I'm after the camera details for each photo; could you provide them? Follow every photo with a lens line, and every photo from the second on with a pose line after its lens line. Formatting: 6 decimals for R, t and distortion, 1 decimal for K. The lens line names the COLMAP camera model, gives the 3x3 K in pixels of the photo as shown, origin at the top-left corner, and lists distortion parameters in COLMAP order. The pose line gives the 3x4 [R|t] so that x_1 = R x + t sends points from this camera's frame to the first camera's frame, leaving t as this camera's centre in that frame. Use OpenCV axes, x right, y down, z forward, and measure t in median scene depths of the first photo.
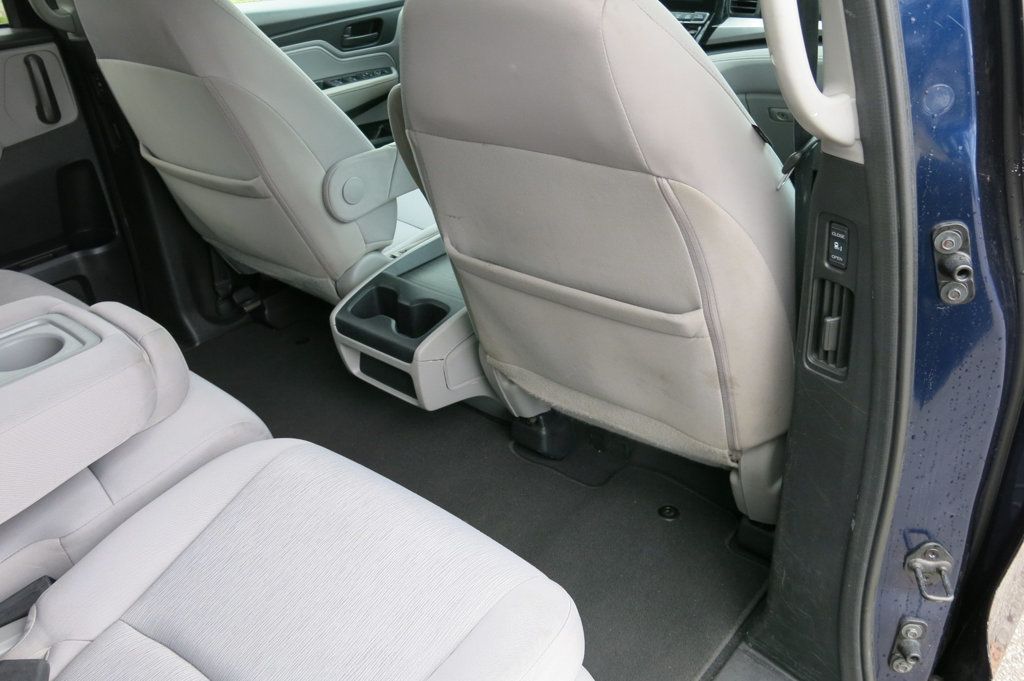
lens RADIAL K [[861.4, 0, 509.4], [0, 861.4, 340.0], [0, 0, 1]] dist [-0.016194, -0.003510]
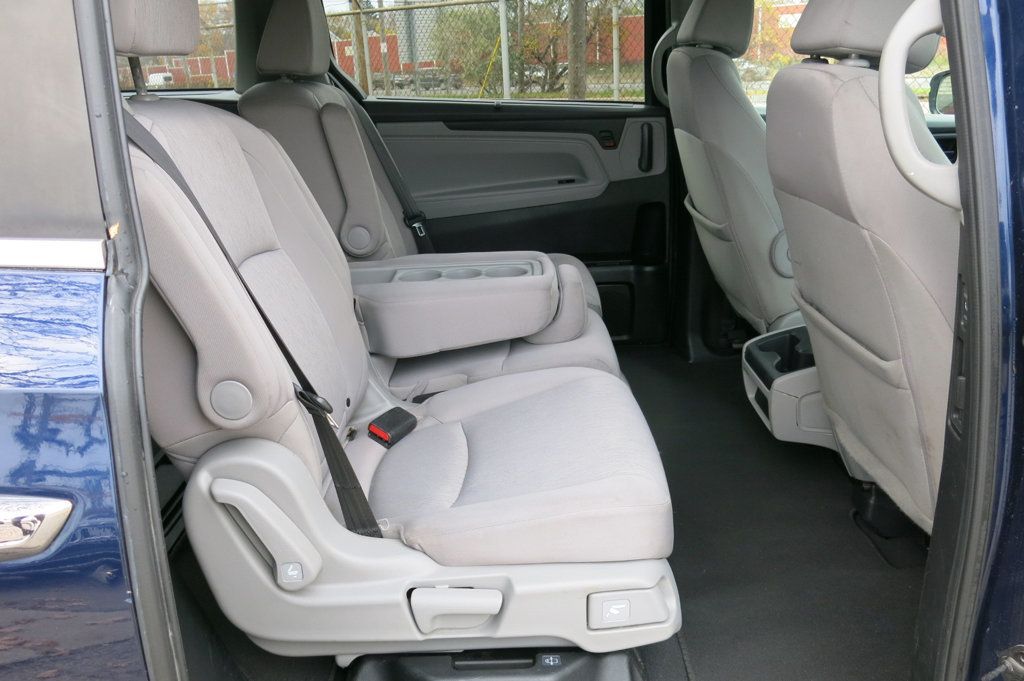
lens RADIAL K [[861.4, 0, 509.4], [0, 861.4, 340.0], [0, 0, 1]] dist [-0.016194, -0.003510]
pose [[0.662947, 0.276776, -0.695627, 0.426898], [-0.373408, 0.927573, 0.013197, 0.076498], [0.648897, 0.251004, 0.718282, -0.099369]]
